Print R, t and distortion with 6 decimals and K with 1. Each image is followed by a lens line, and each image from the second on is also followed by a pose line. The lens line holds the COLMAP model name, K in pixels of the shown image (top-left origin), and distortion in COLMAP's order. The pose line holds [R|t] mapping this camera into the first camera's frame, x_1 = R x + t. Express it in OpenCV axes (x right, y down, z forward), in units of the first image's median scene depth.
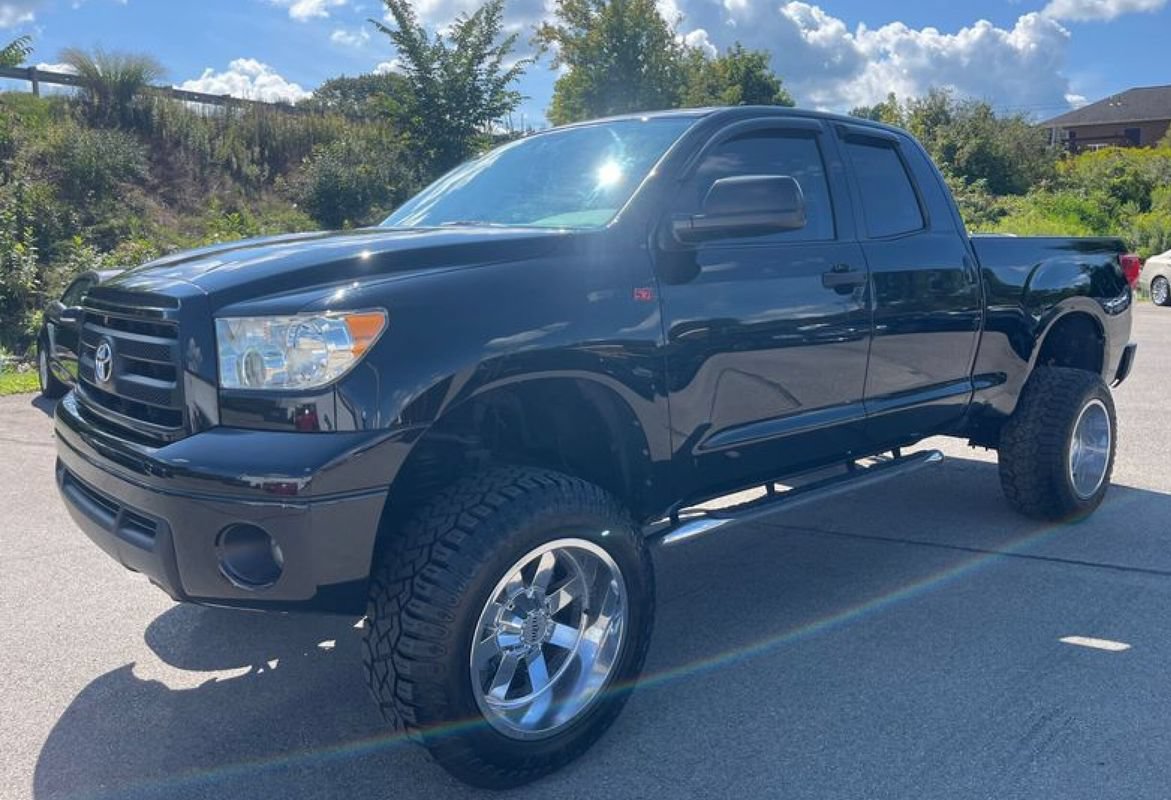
lens RADIAL K [[913.2, 0, 595.8], [0, 913.2, 353.0], [0, 0, 1]] dist [0.026752, -0.006359]
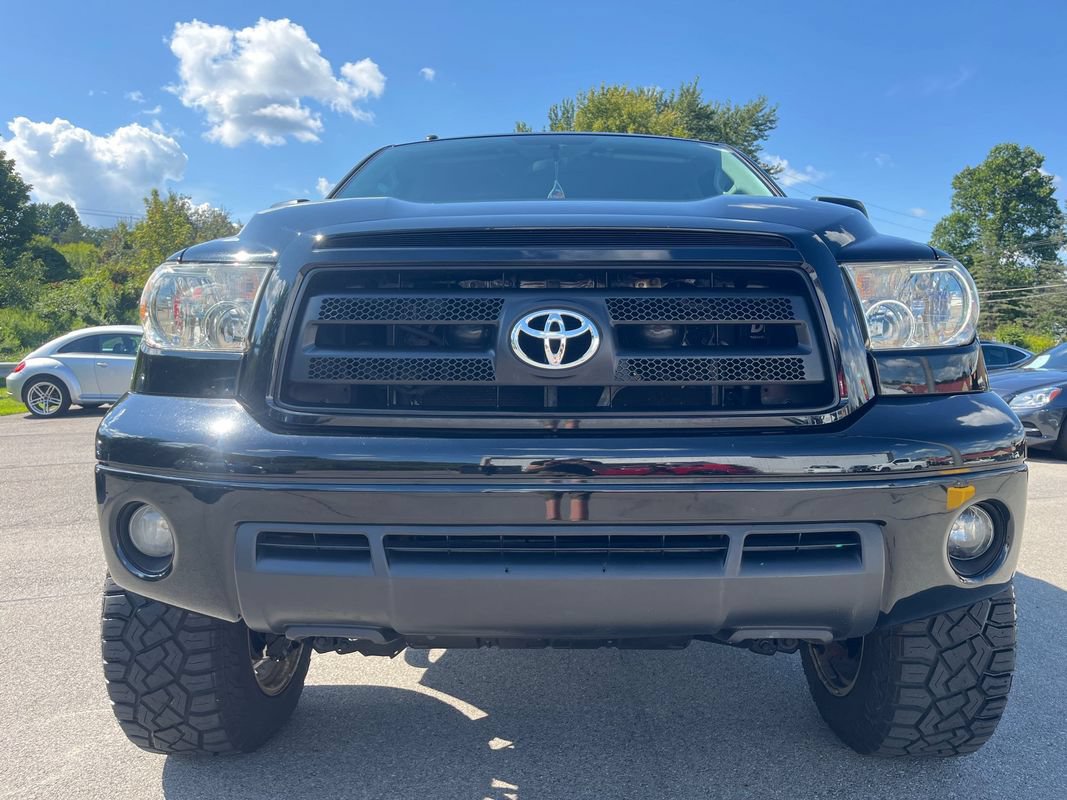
lens RADIAL K [[815.4, 0, 533.6], [0, 815.4, 398.9], [0, 0, 1]] dist [0.070873, -0.096514]
pose [[0.682426, -0.041558, 0.729772, -0.083375], [0.079326, 0.996696, -0.017421, 0.005570], [-0.726637, 0.069778, 0.683468, 0.055151]]
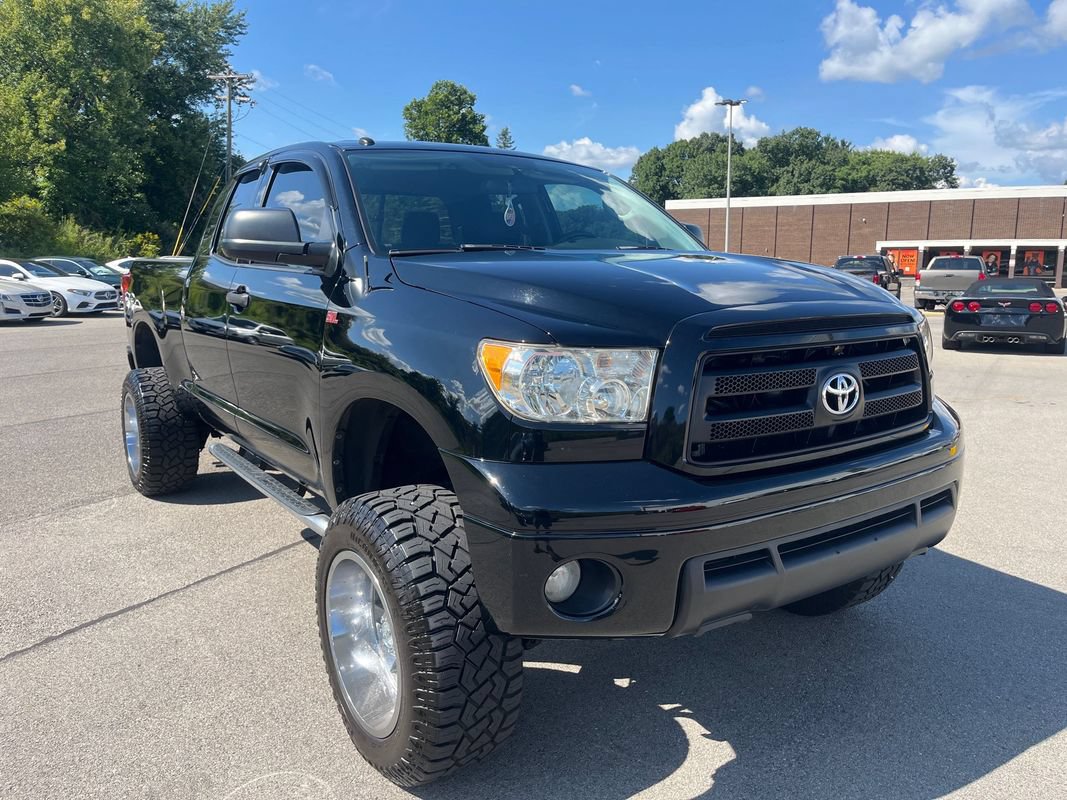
lens RADIAL K [[815.4, 0, 535.0], [0, 815.4, 396.7], [0, 0, 1]] dist [0.070873, -0.096514]
pose [[0.117376, -0.159392, 0.980213, -0.121540], [0.114350, 0.982640, 0.146094, -0.012339], [-0.986482, 0.094940, 0.133565, 0.104729]]
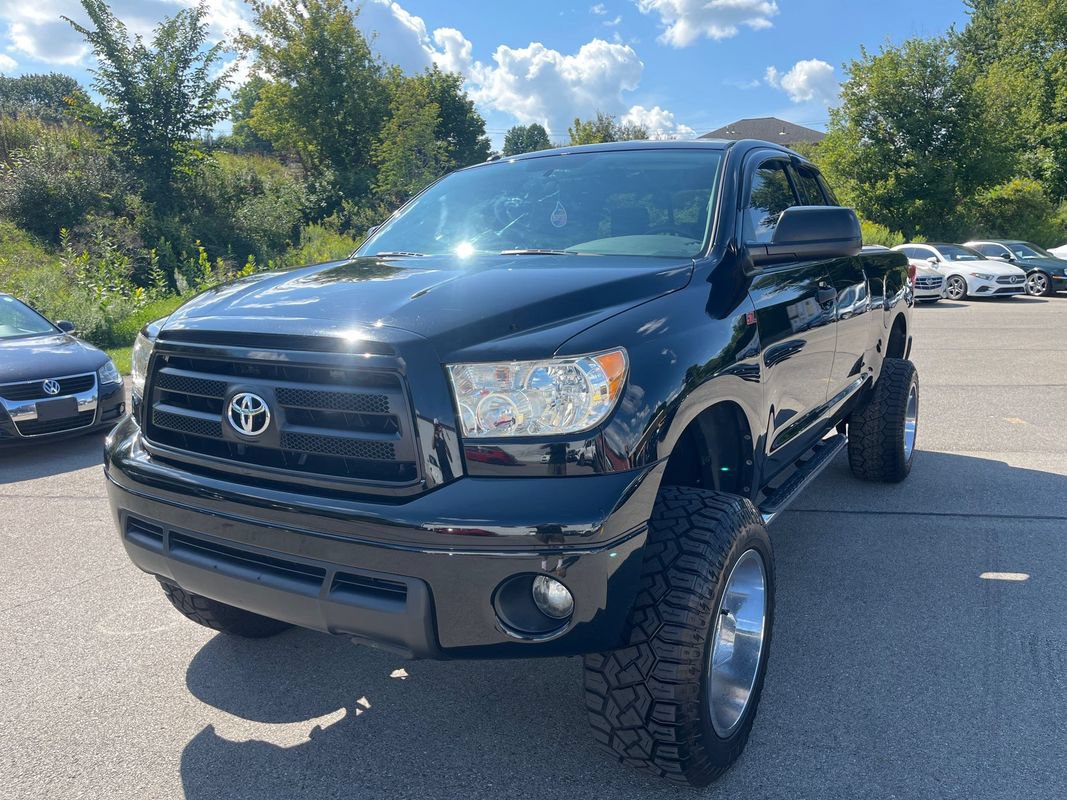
lens RADIAL K [[815.4, 0, 532.2], [0, 815.4, 399.6], [0, 0, 1]] dist [0.070873, -0.096514]
pose [[0.957212, -0.062653, 0.282524, -0.043001], [0.044586, 0.996555, 0.069935, -0.003825], [-0.285932, -0.054346, 0.956708, 0.013367]]
